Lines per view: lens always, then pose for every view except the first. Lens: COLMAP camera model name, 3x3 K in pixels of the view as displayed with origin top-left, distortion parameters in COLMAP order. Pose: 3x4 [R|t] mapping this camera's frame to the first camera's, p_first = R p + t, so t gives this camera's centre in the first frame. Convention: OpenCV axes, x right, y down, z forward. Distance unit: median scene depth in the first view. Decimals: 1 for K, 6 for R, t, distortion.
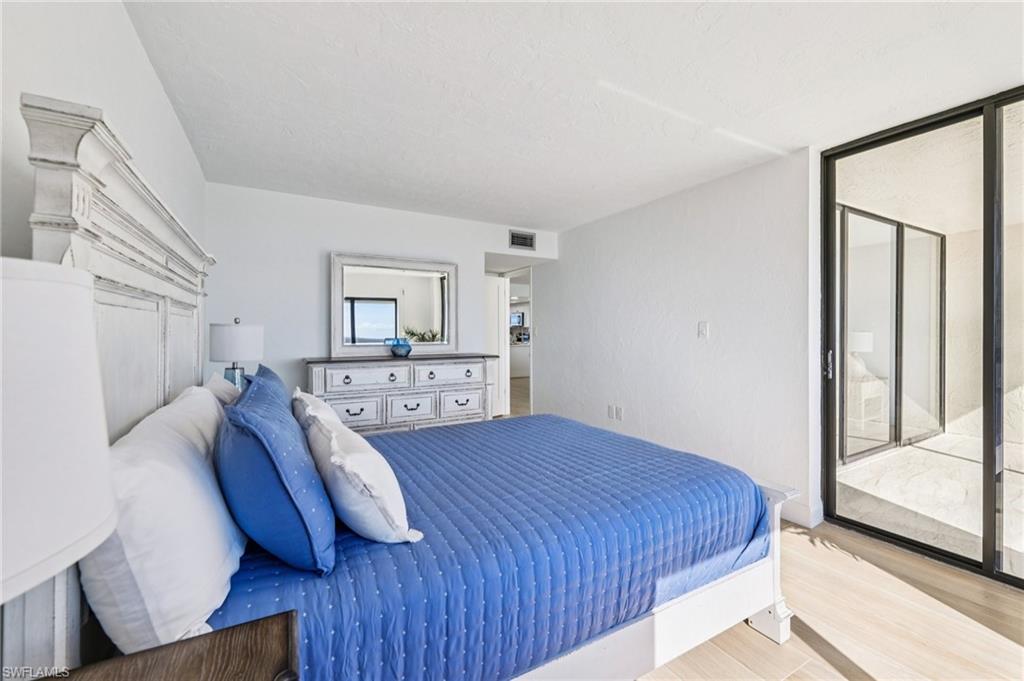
lens RADIAL K [[420.2, 0, 520.7], [0, 420.2, 334.5], [0, 0, 1]] dist [0.000049, -0.000375]
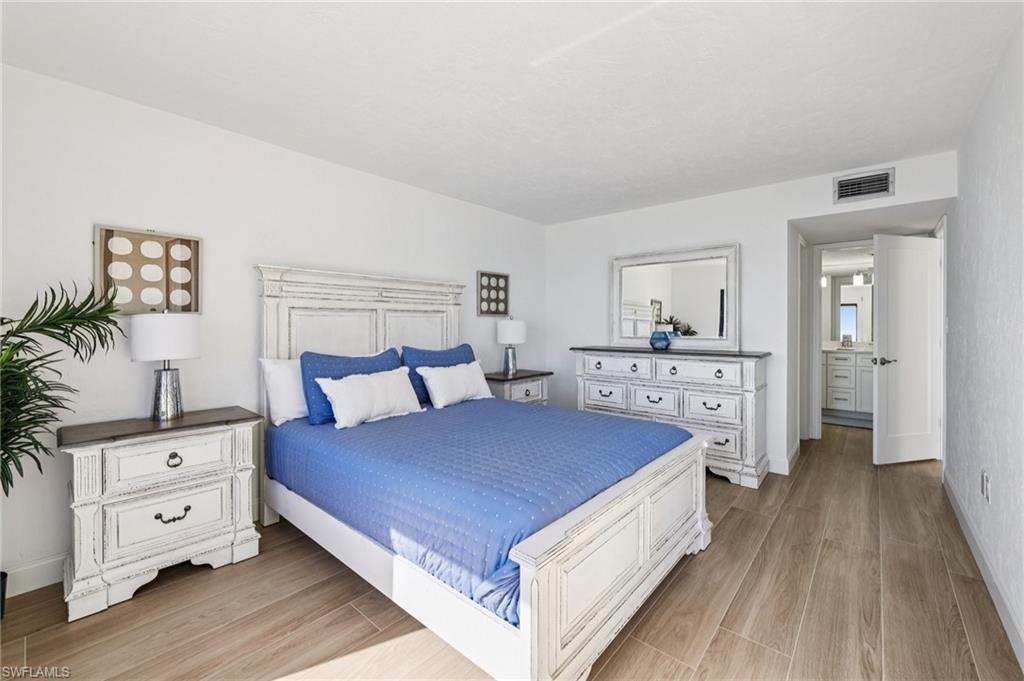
lens RADIAL K [[420.2, 0, 504.3], [0, 420.2, 325.7], [0, 0, 1]] dist [0.000049, -0.000375]
pose [[0.320932, 0.002447, -0.947099, 0.556309], [-0.005836, 0.999983, 0.000606, -0.003229], [0.947084, 0.005333, 0.320941, 0.319688]]
